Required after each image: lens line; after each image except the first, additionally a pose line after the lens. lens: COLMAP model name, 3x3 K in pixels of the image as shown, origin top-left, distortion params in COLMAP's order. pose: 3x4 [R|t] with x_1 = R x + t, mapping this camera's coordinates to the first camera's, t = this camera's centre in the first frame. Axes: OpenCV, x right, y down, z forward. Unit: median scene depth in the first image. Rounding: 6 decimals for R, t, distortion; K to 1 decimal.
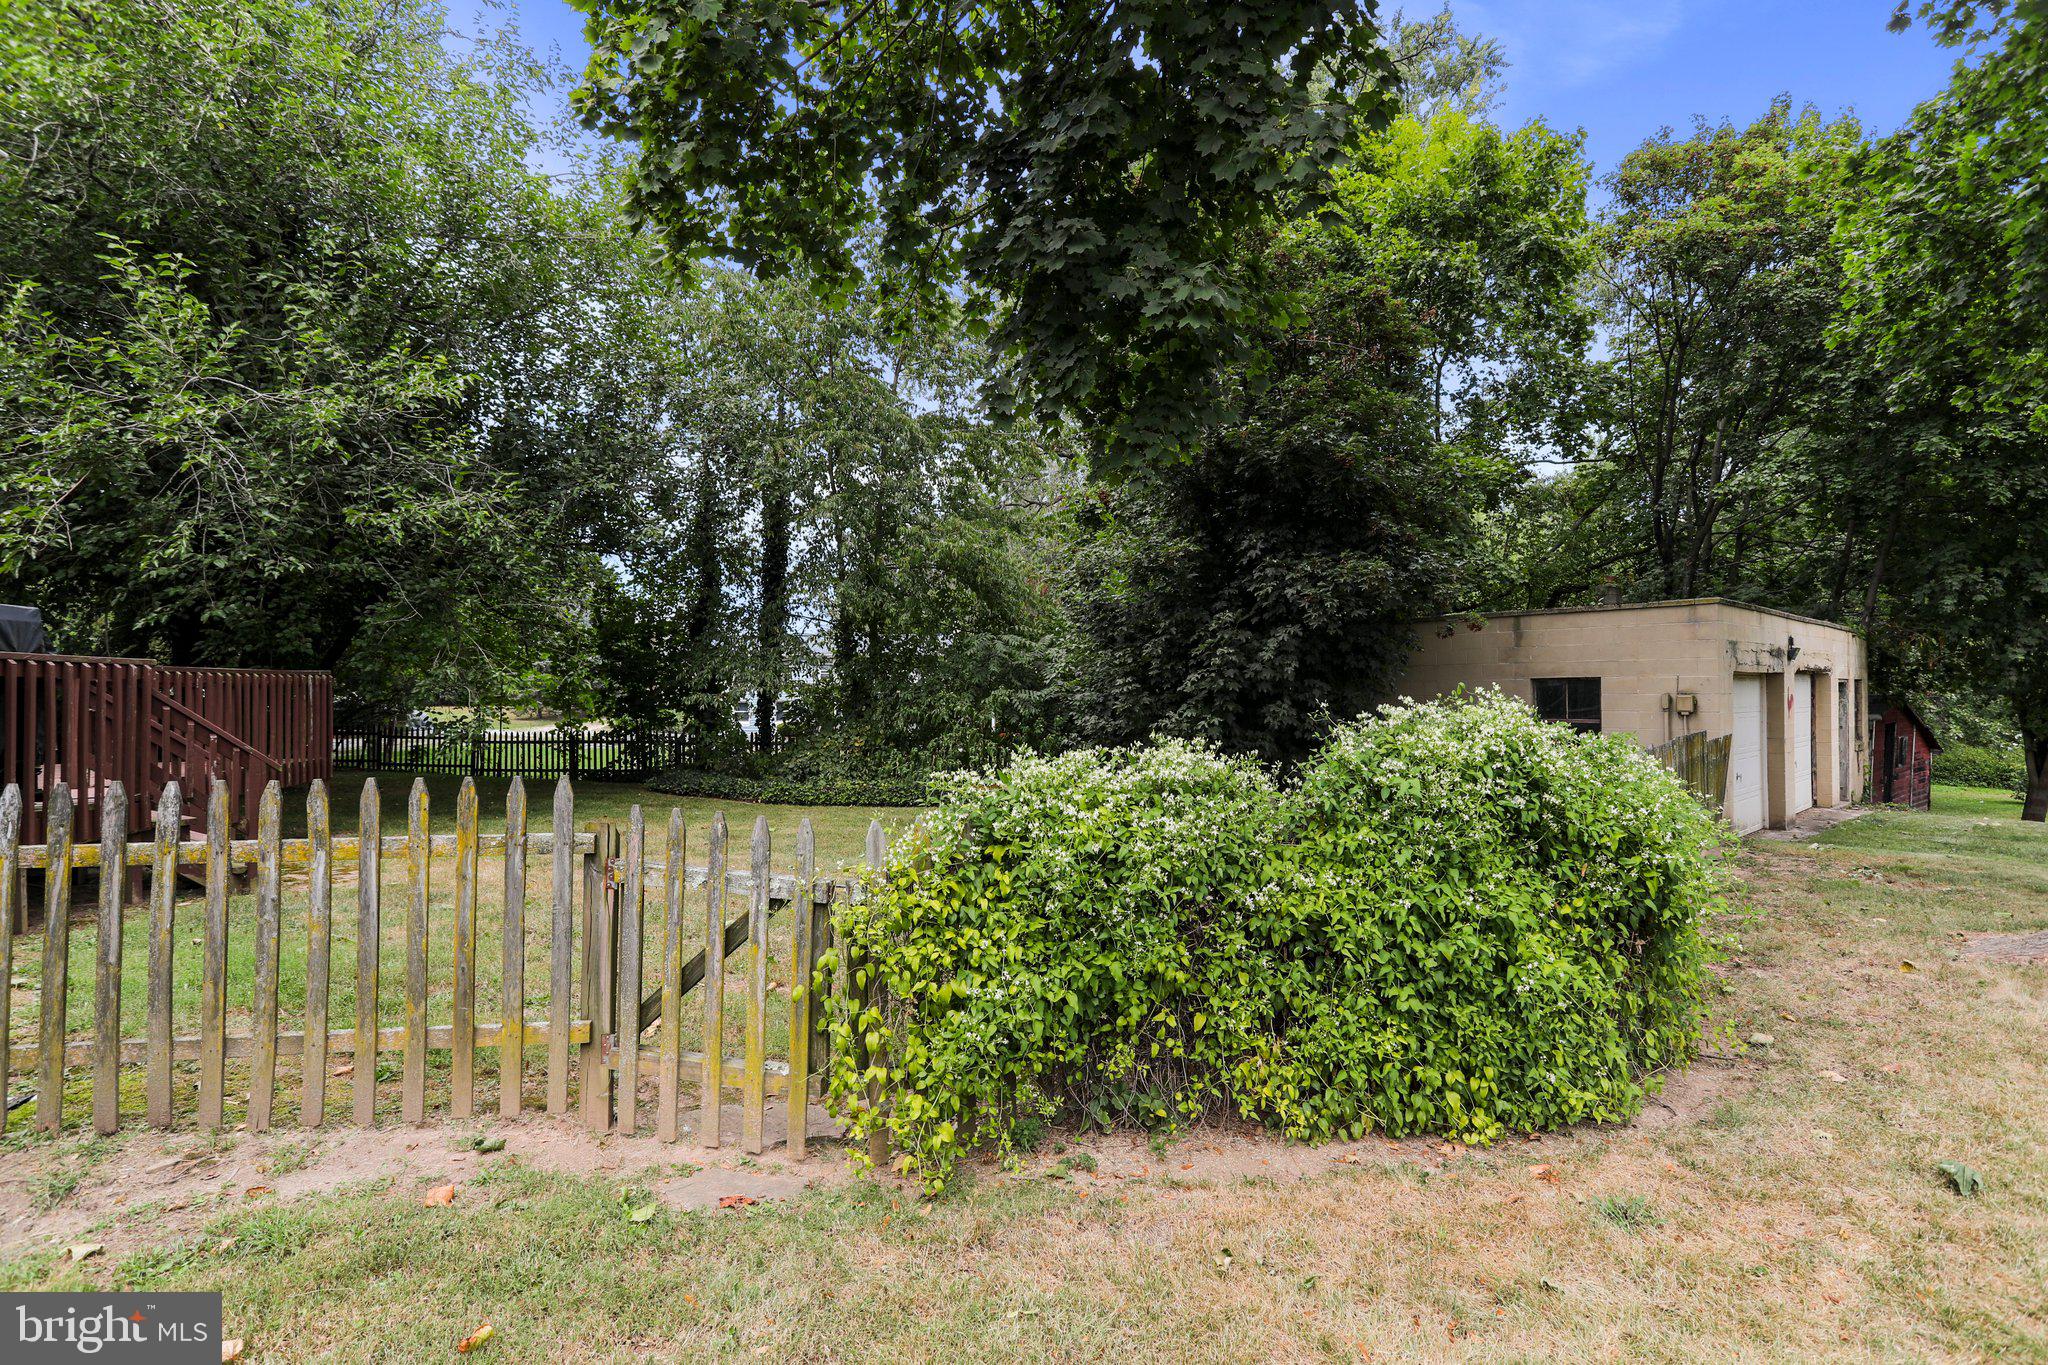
lens RADIAL K [[990.1, 0, 1028.1], [0, 990.1, 681.6], [0, 0, 1]] dist [0.000129, 0.003303]
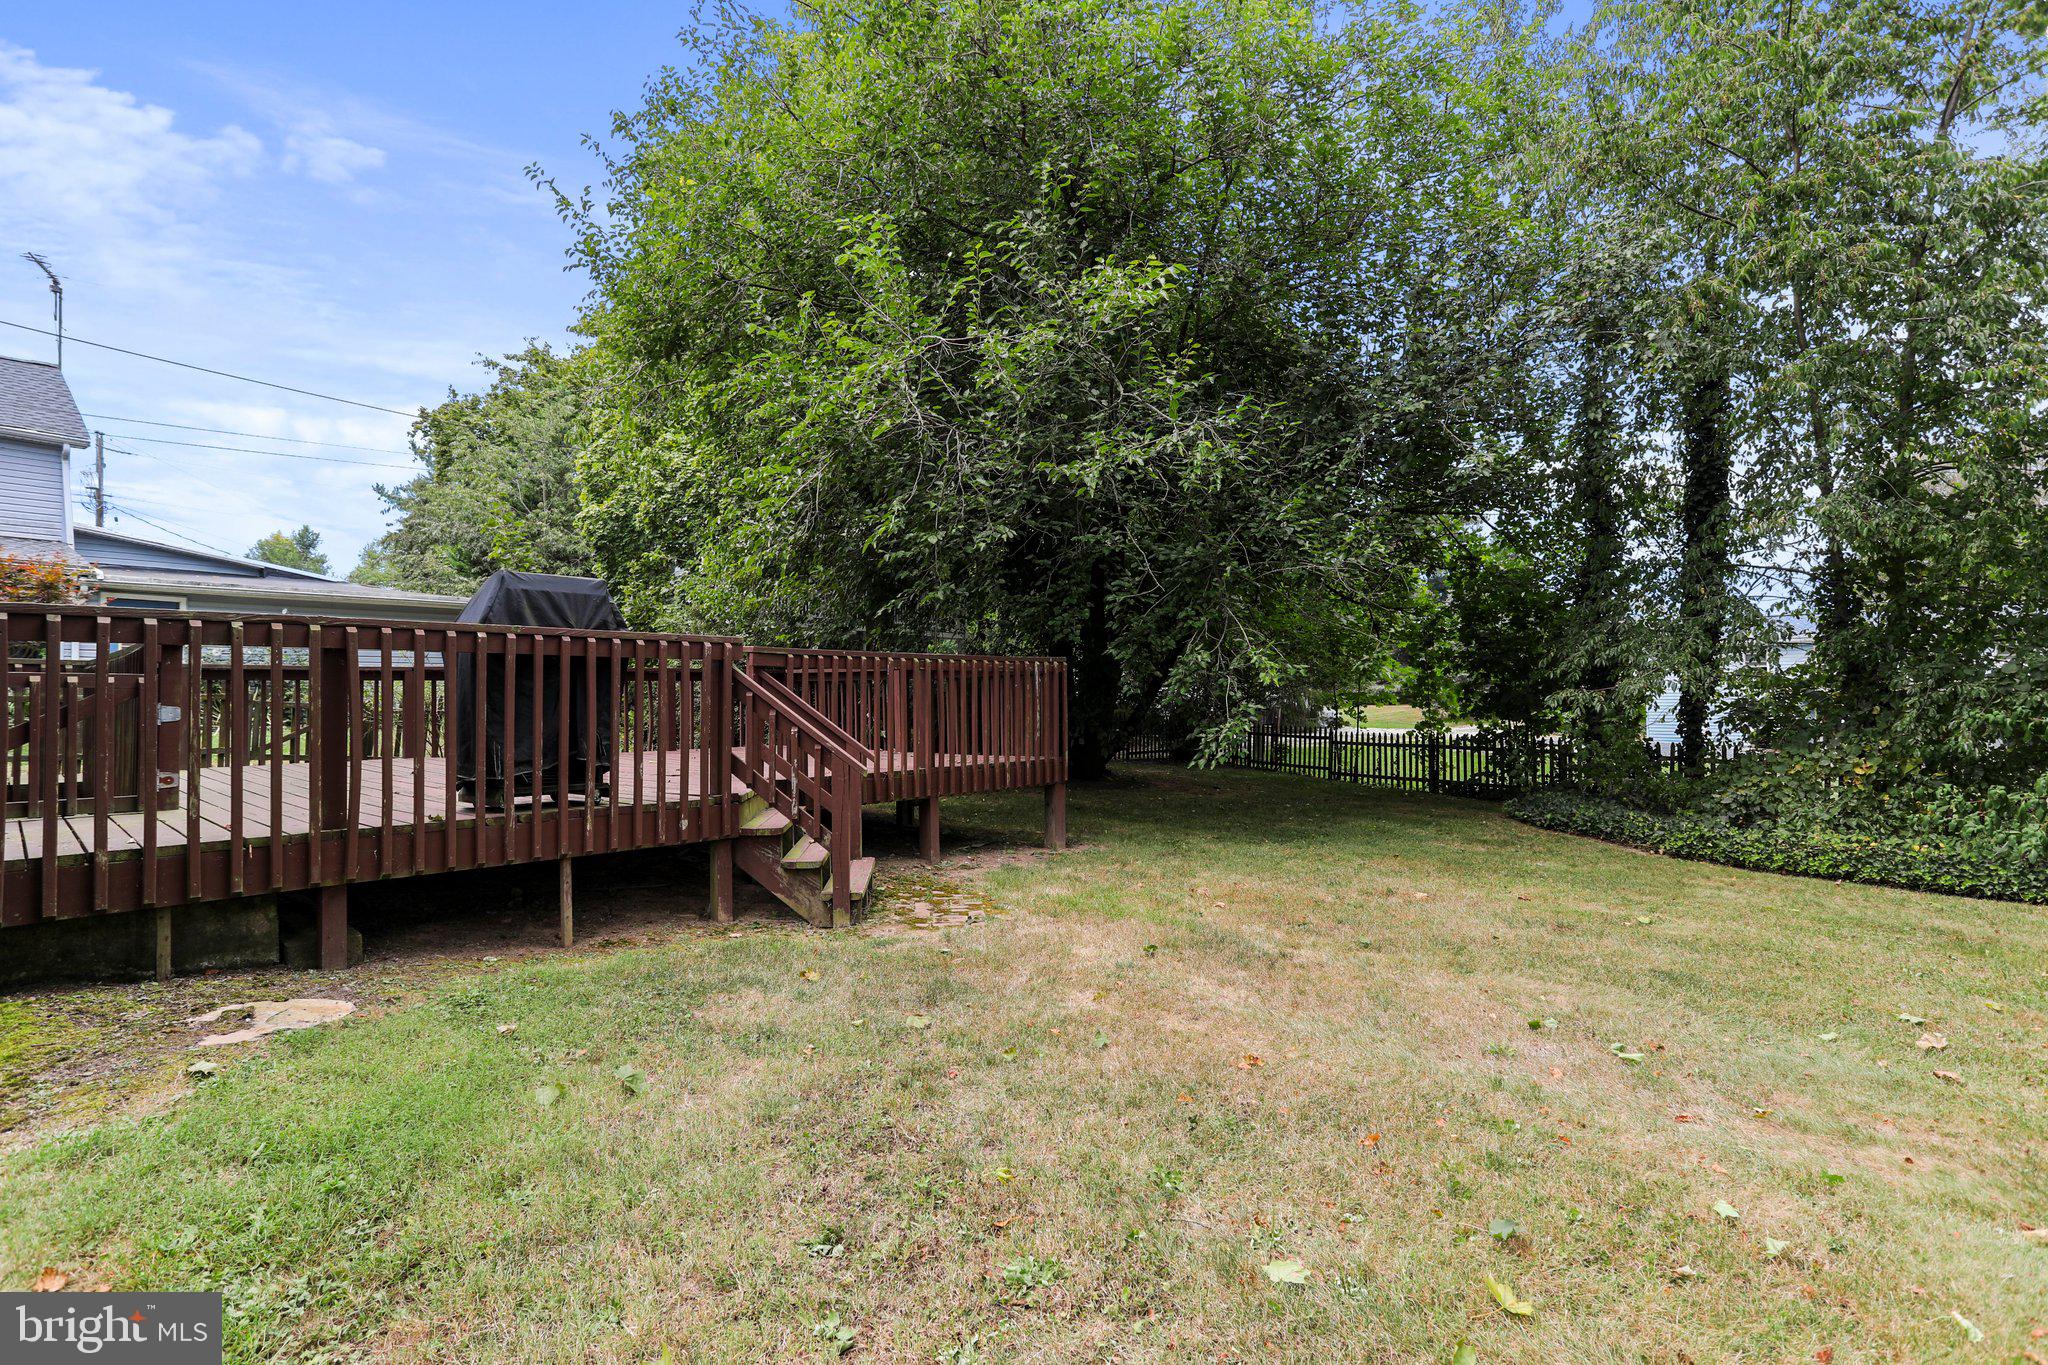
lens RADIAL K [[990.1, 0, 1034.5], [0, 990.1, 681.8], [0, 0, 1]] dist [0.000129, 0.003303]
pose [[0.633088, -0.010256, -0.774012, -0.022356], [0.009651, 0.999939, -0.005355, 0.007342], [0.774020, -0.004079, 0.633149, 0.210415]]
